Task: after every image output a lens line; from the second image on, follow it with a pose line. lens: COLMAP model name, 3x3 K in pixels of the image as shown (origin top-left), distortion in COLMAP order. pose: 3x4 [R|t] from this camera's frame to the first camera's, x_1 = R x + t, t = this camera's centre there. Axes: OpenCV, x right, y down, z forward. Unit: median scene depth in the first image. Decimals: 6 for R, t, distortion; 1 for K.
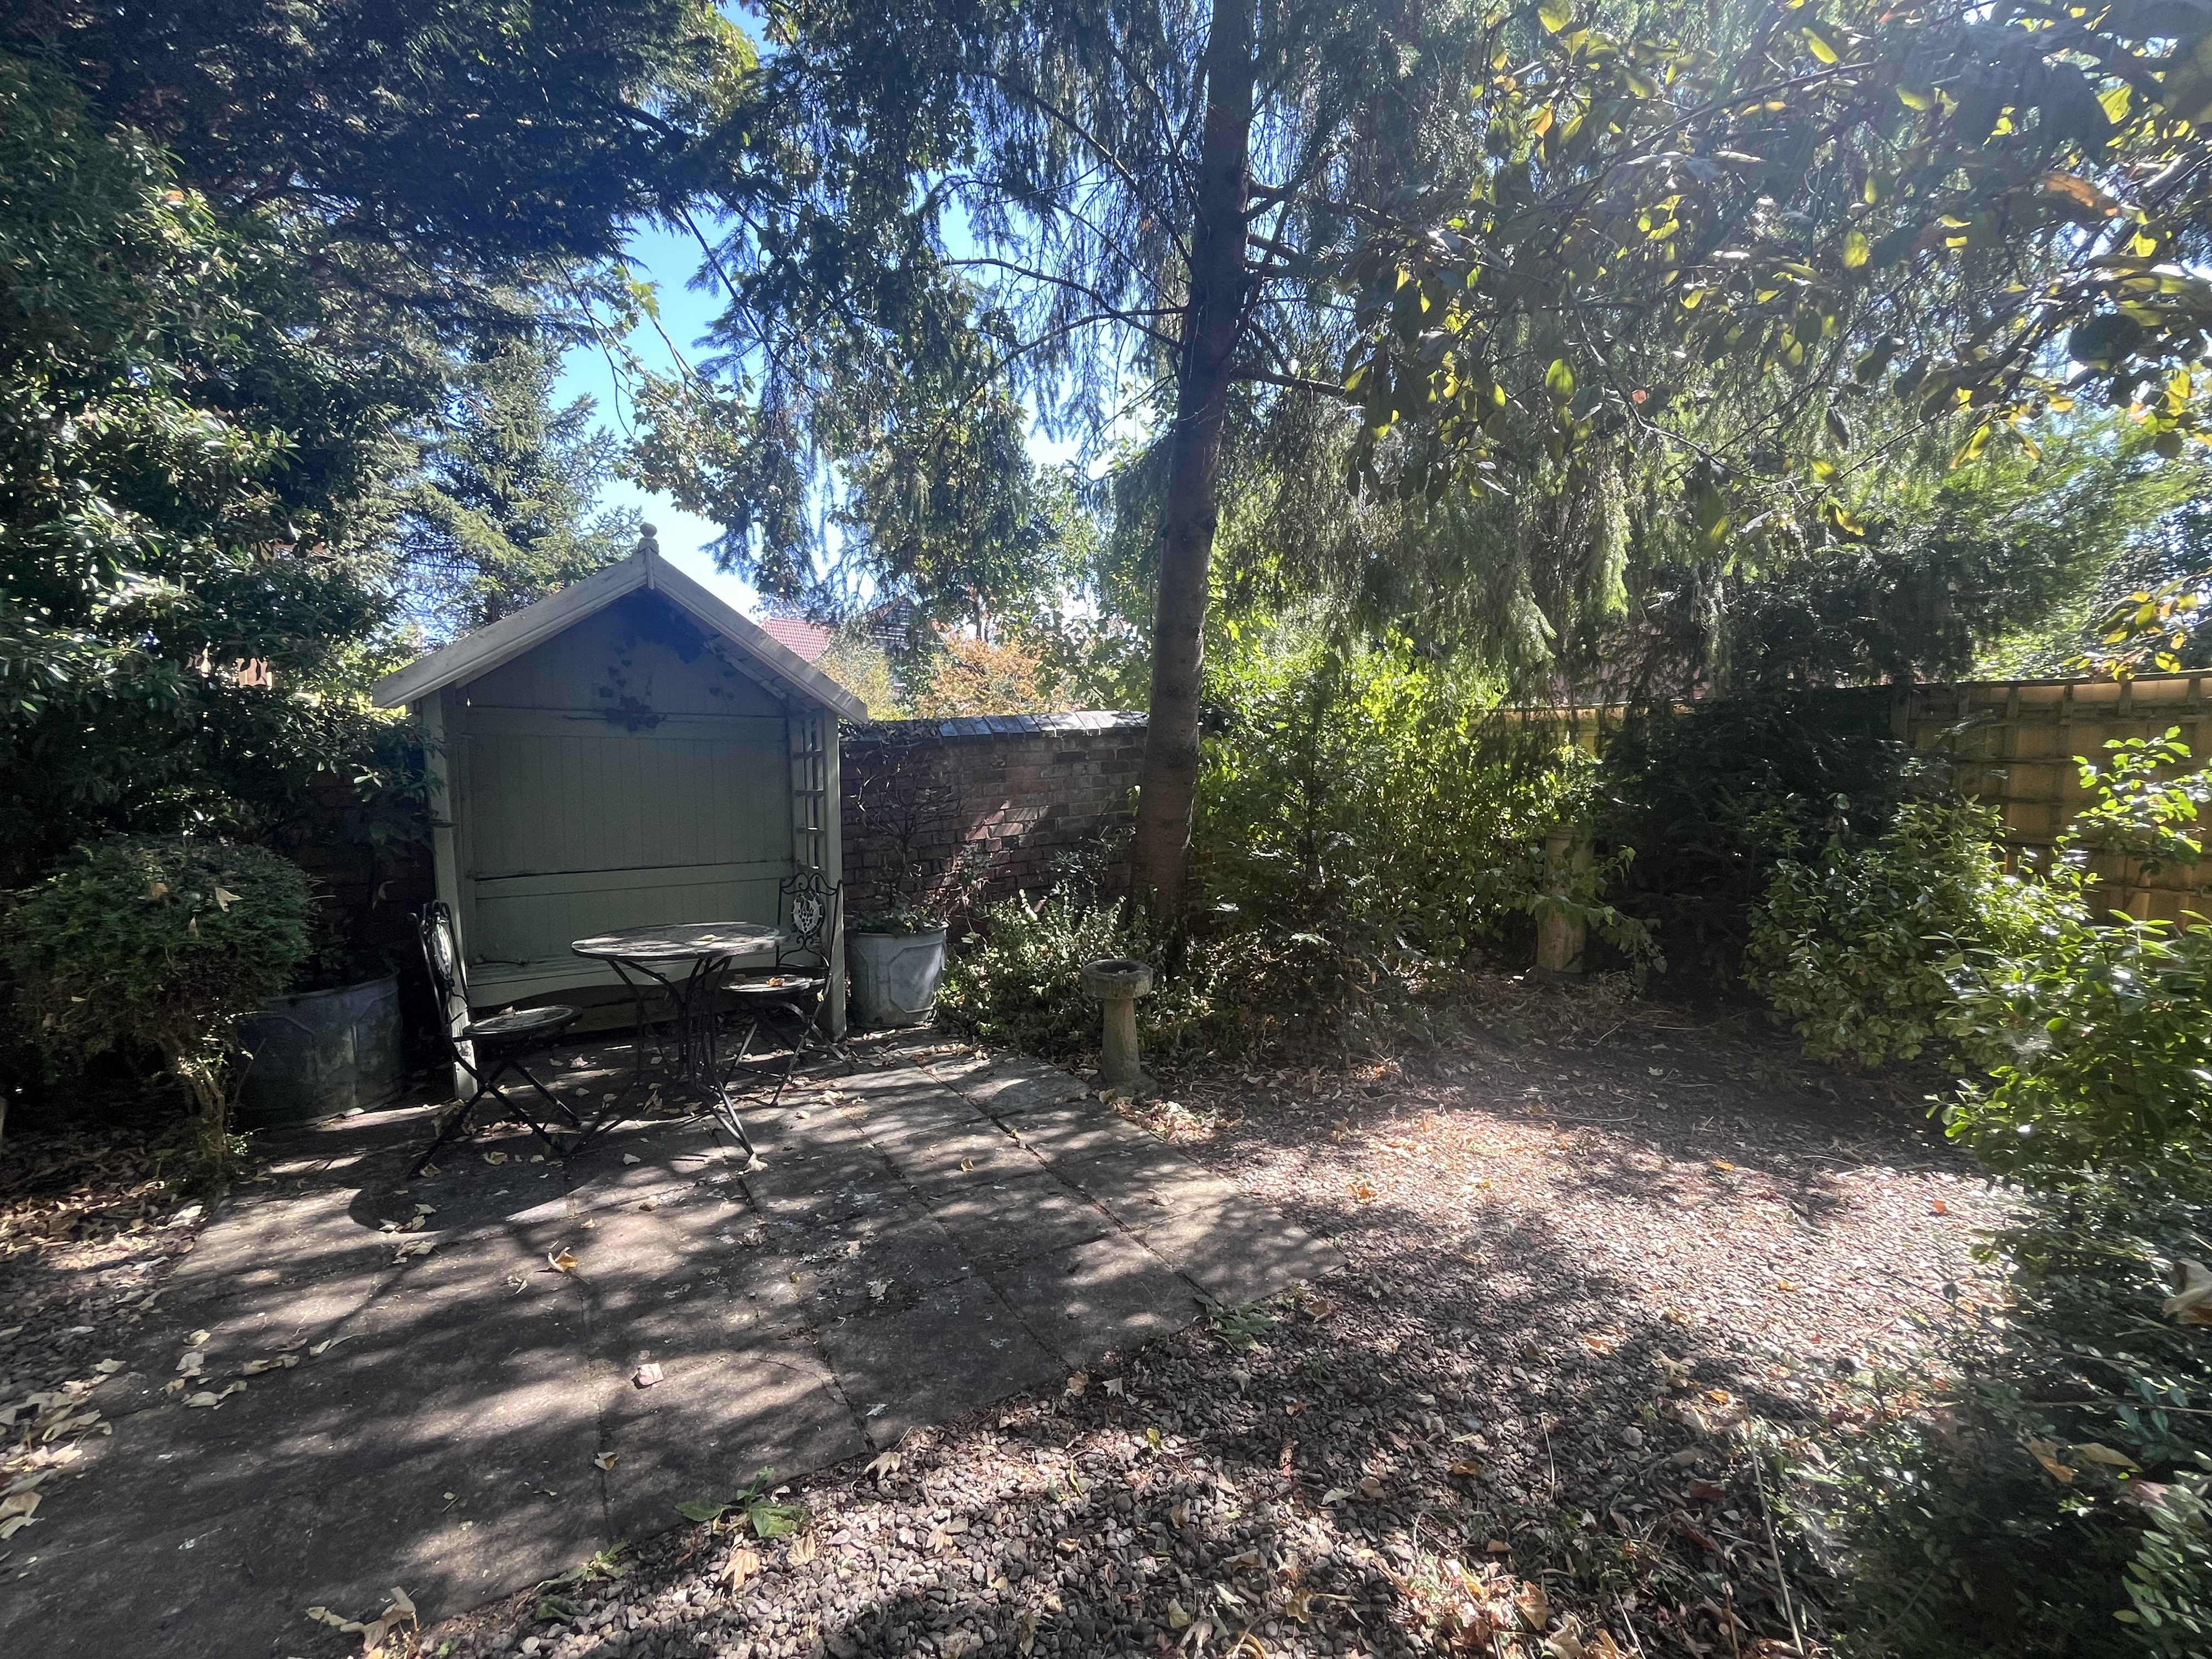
lens RADIAL K [[906.5, 0, 1105.8], [0, 906.5, 829.1], [0, 0, 1]] dist [0.000459, -0.000746]
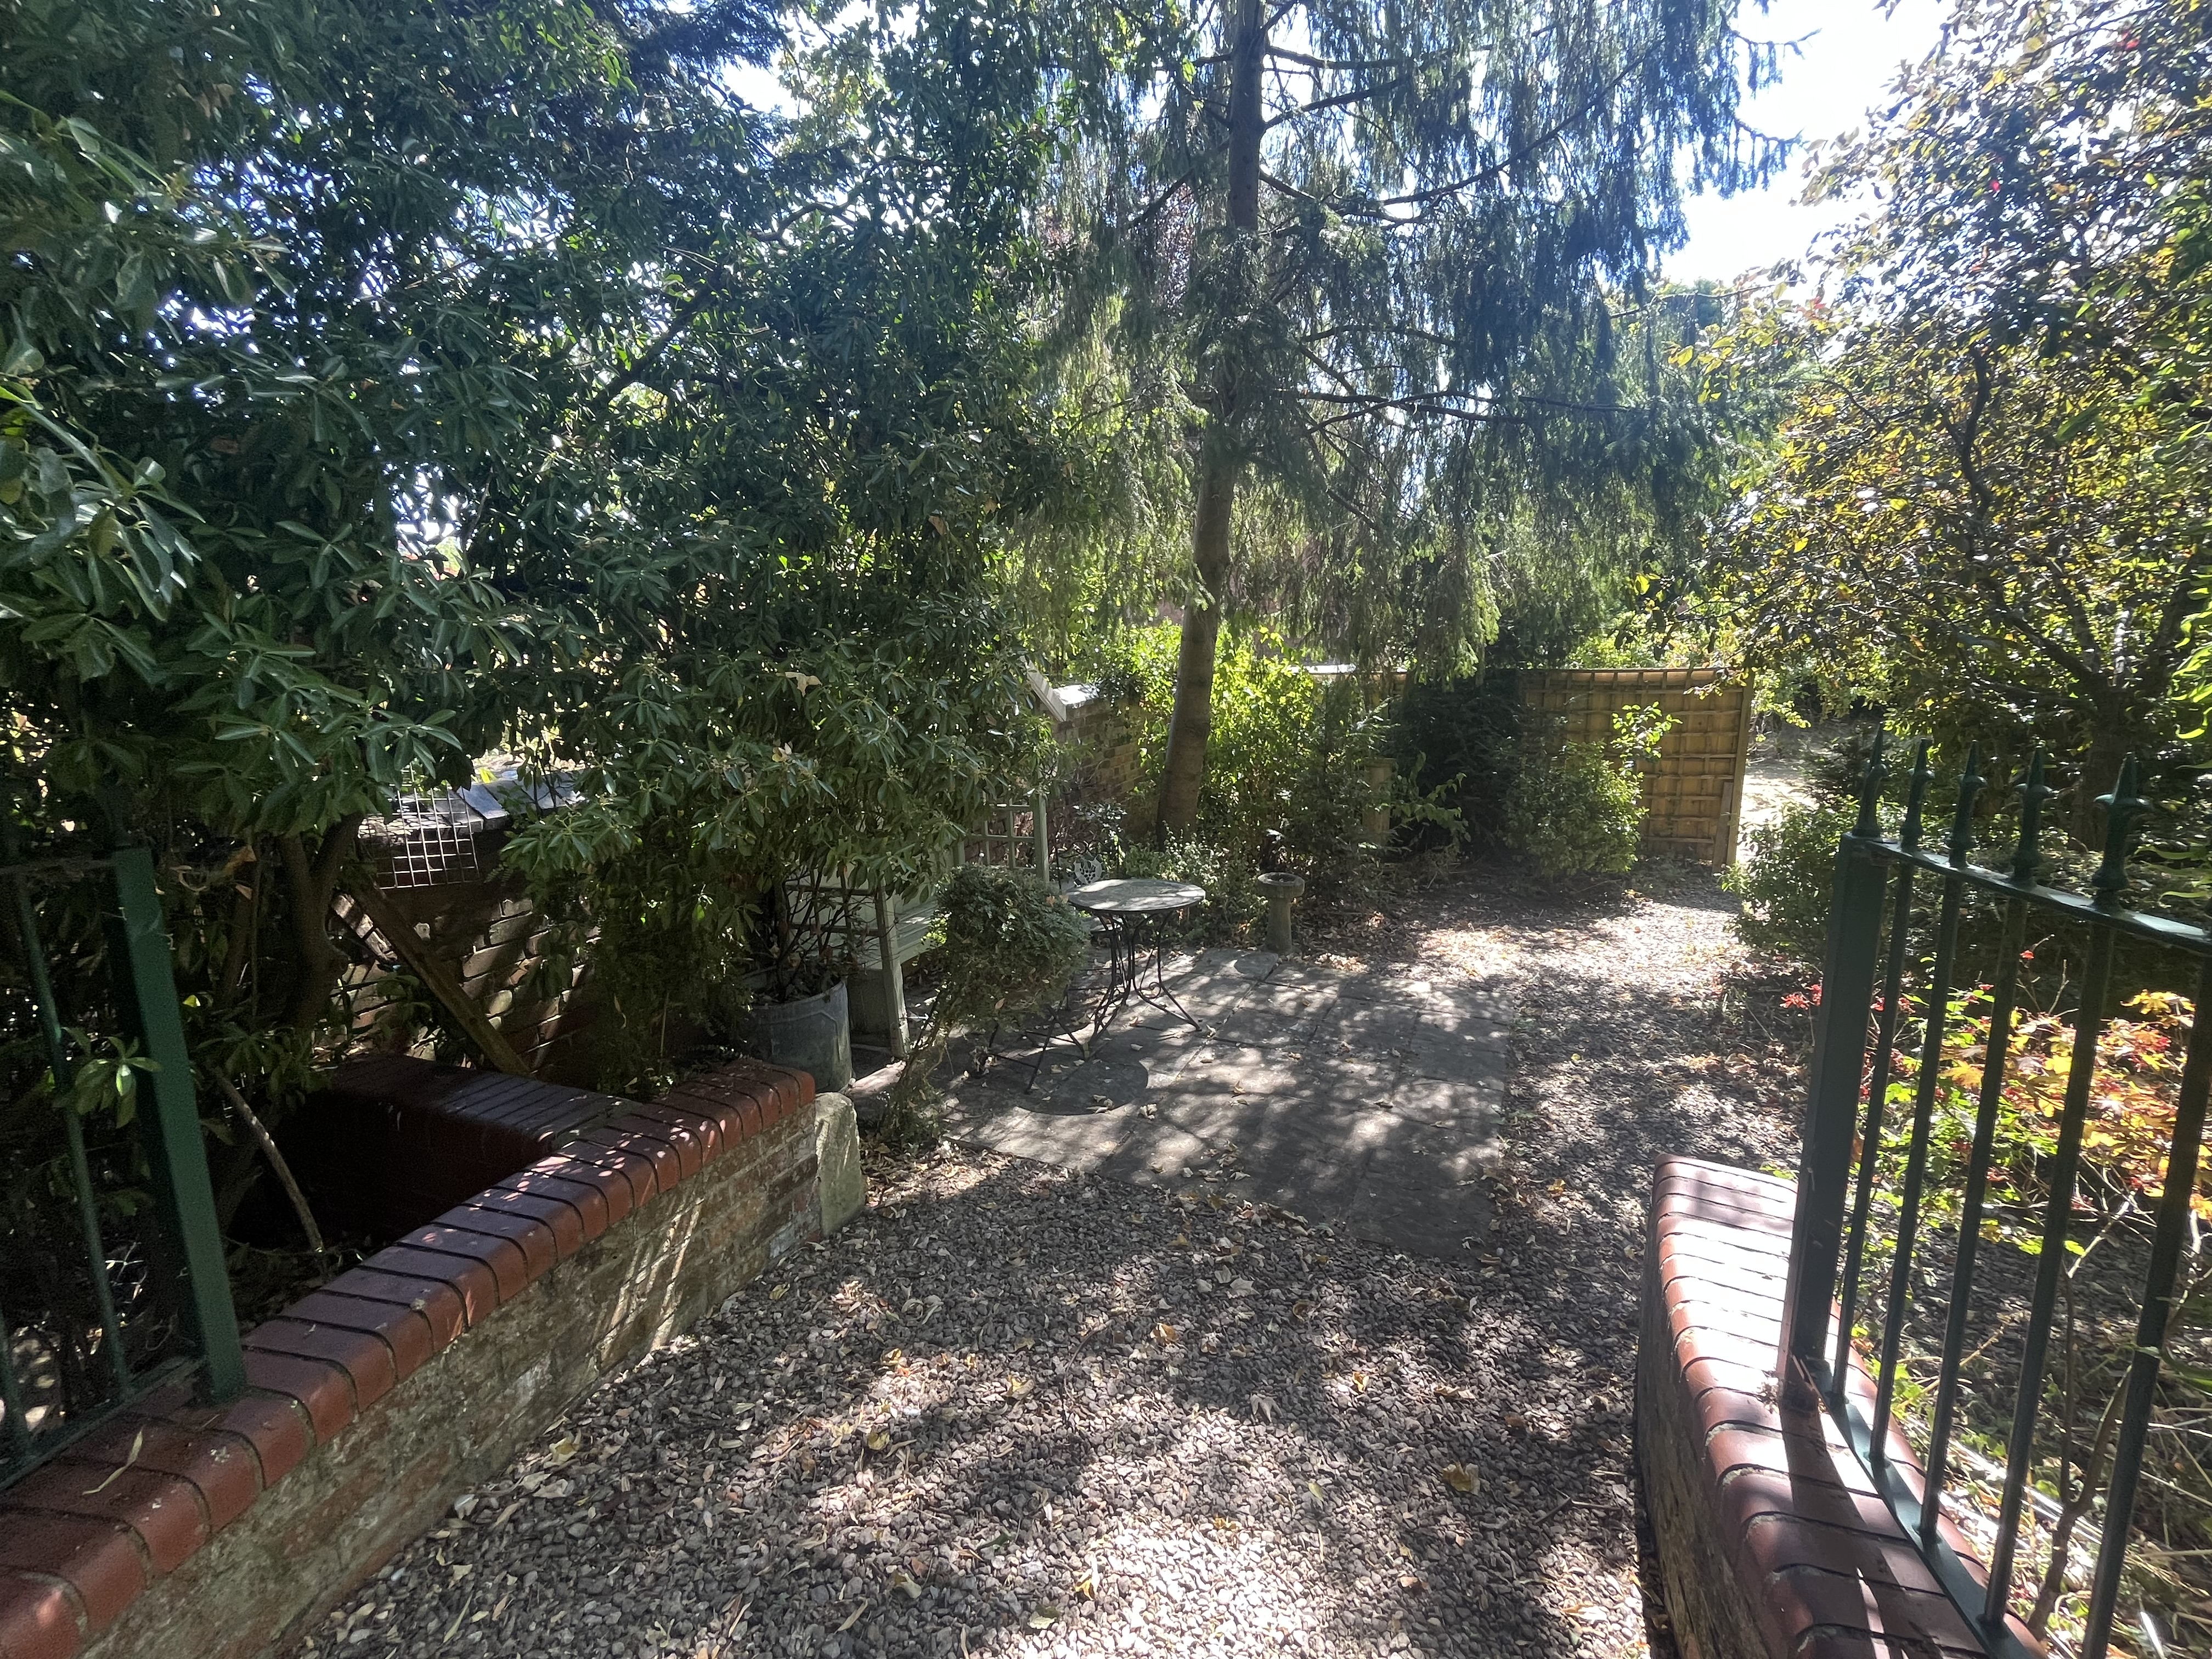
lens RADIAL K [[906.5, 0, 1107.0], [0, 906.5, 824.2], [0, 0, 1]] dist [0.000459, -0.000746]
pose [[0.839855, -0.101232, 0.533288, -1.429499], [0.054190, 0.993184, 0.103191, -0.152892], [-0.540100, -0.057767, 0.839616, -0.173695]]
